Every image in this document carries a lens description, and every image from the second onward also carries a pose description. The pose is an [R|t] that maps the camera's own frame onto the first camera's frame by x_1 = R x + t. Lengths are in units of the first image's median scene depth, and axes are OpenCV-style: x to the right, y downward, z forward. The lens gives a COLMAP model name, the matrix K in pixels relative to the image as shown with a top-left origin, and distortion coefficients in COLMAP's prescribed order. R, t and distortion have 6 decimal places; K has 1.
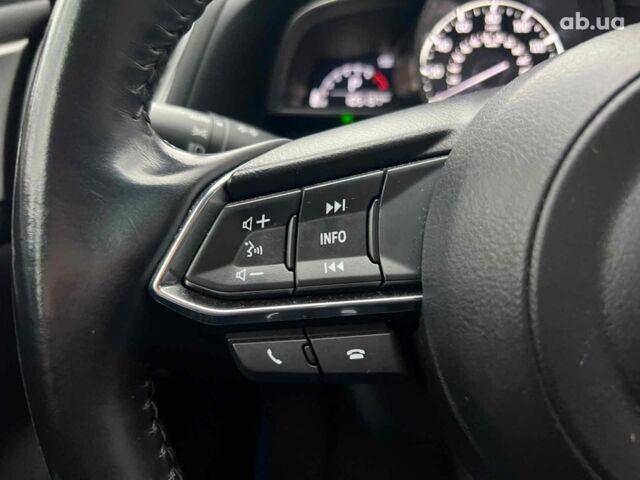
lens RADIAL K [[490.0, 0, 320.0], [0, 490.0, 240.0], [0, 0, 1]] dist [0.047585, -0.072015]
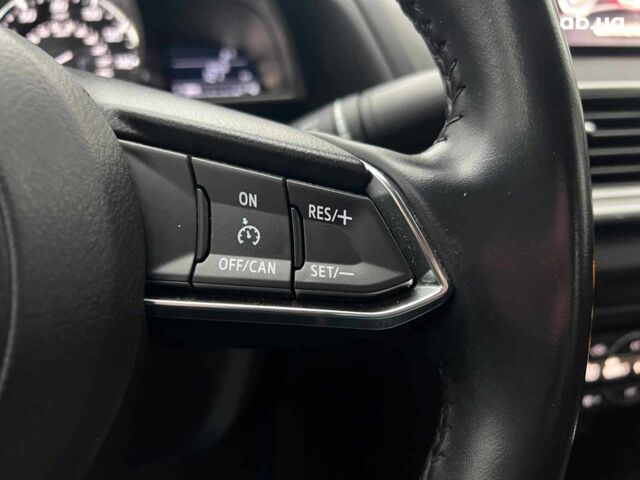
lens RADIAL K [[490.0, 0, 320.0], [0, 490.0, 240.0], [0, 0, 1]] dist [0.047585, -0.072015]
pose [[0.965750, -0.110193, 0.234915, 0.556847], [0.114584, 0.993401, -0.005080, 0.045695], [-0.232804, 0.031823, 0.972003, 0.006245]]
